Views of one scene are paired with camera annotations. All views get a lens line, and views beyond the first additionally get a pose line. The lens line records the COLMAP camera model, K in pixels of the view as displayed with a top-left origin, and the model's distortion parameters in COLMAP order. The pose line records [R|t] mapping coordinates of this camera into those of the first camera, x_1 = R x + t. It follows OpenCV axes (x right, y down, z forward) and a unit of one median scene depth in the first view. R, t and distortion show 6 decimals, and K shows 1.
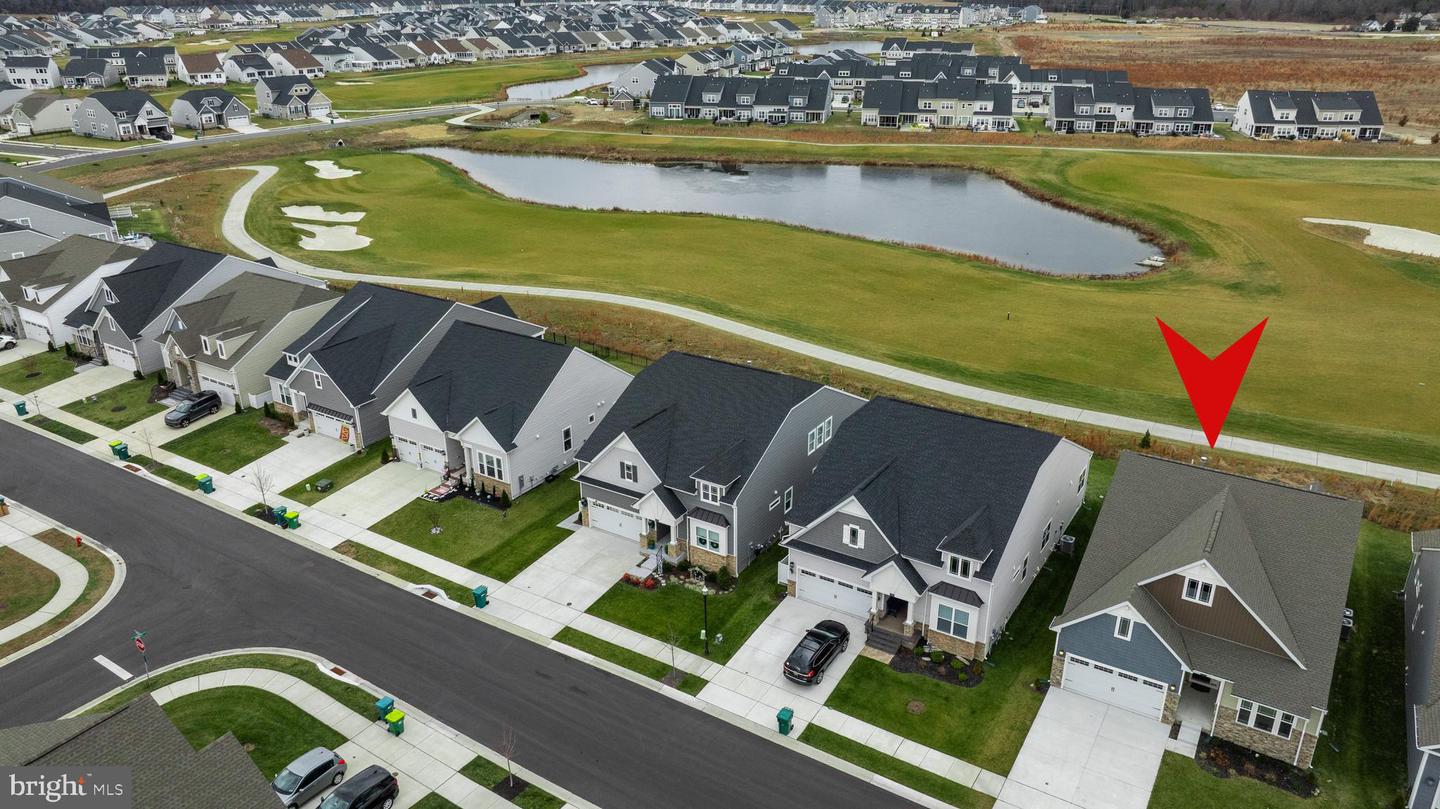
lens RADIAL K [[1010.2, 0, 720.0], [0, 1010.2, 404.5], [0, 0, 1]] dist [-0.031297, 0.025718]
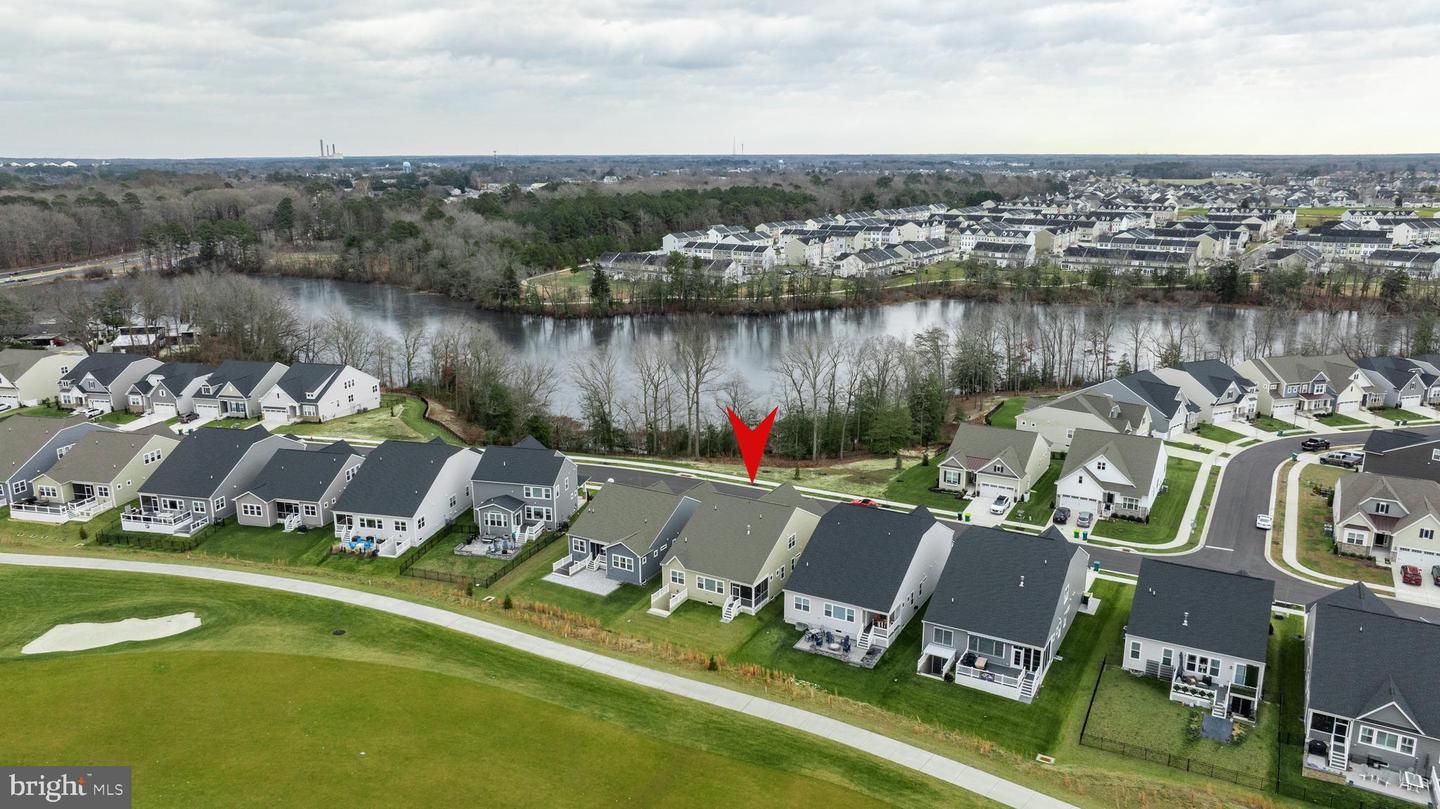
lens RADIAL K [[1010.2, 0, 720.0], [0, 1010.2, 404.5], [0, 0, 1]] dist [-0.031297, 0.025718]
pose [[-0.998917, 0.022503, -0.040732, 0.447148], [-0.006722, 0.796353, 0.604794, -0.961787], [0.046047, 0.604413, -0.795339, 1.755733]]
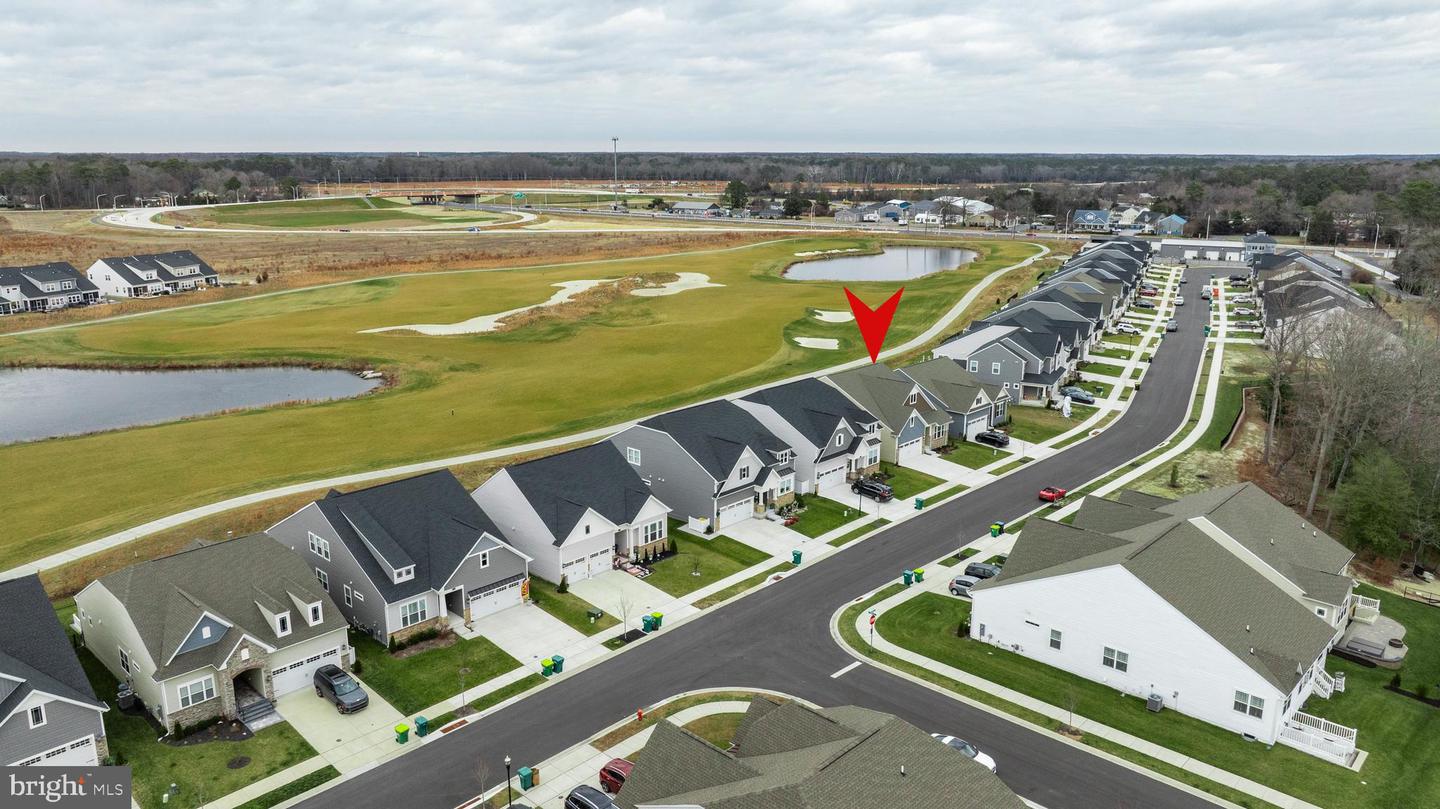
lens RADIAL K [[1010.2, 0, 720.0], [0, 1010.2, 404.5], [0, 0, 1]] dist [-0.031297, 0.025718]
pose [[0.196756, -0.232914, 0.952385, -1.220525], [0.379280, 0.913829, 0.145128, -0.212149], [-0.904120, 0.332666, 0.268142, 0.448497]]
